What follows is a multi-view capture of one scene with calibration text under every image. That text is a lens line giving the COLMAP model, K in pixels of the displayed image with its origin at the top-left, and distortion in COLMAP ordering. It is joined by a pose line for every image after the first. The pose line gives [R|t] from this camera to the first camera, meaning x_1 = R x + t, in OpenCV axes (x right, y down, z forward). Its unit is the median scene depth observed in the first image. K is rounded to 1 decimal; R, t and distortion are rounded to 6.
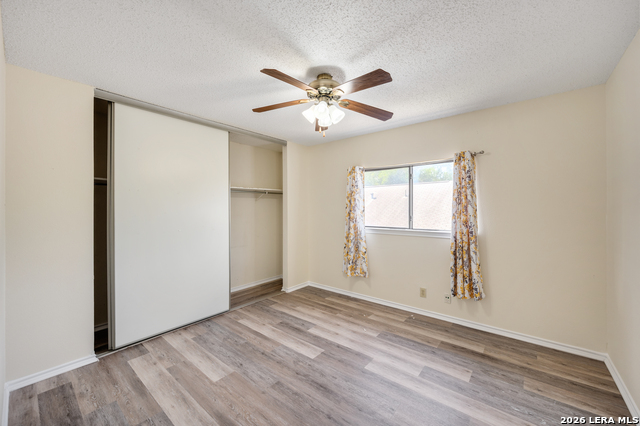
lens RADIAL K [[258.0, 0, 319.0], [0, 258.0, 211.3], [0, 0, 1]] dist [0.000499, 0.000071]
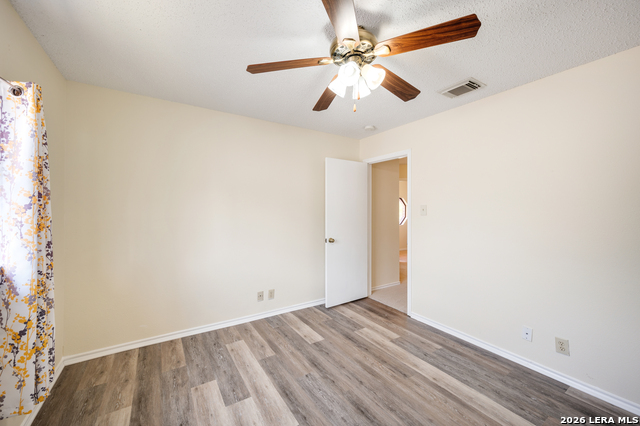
lens RADIAL K [[258.0, 0, 319.0], [0, 258.0, 211.3], [0, 0, 1]] dist [0.000499, 0.000071]
pose [[-0.955217, -0.003171, 0.295889, -0.104816], [0.001771, 0.999863, 0.016431, -0.015868], [-0.295901, 0.016220, -0.955081, 1.831897]]
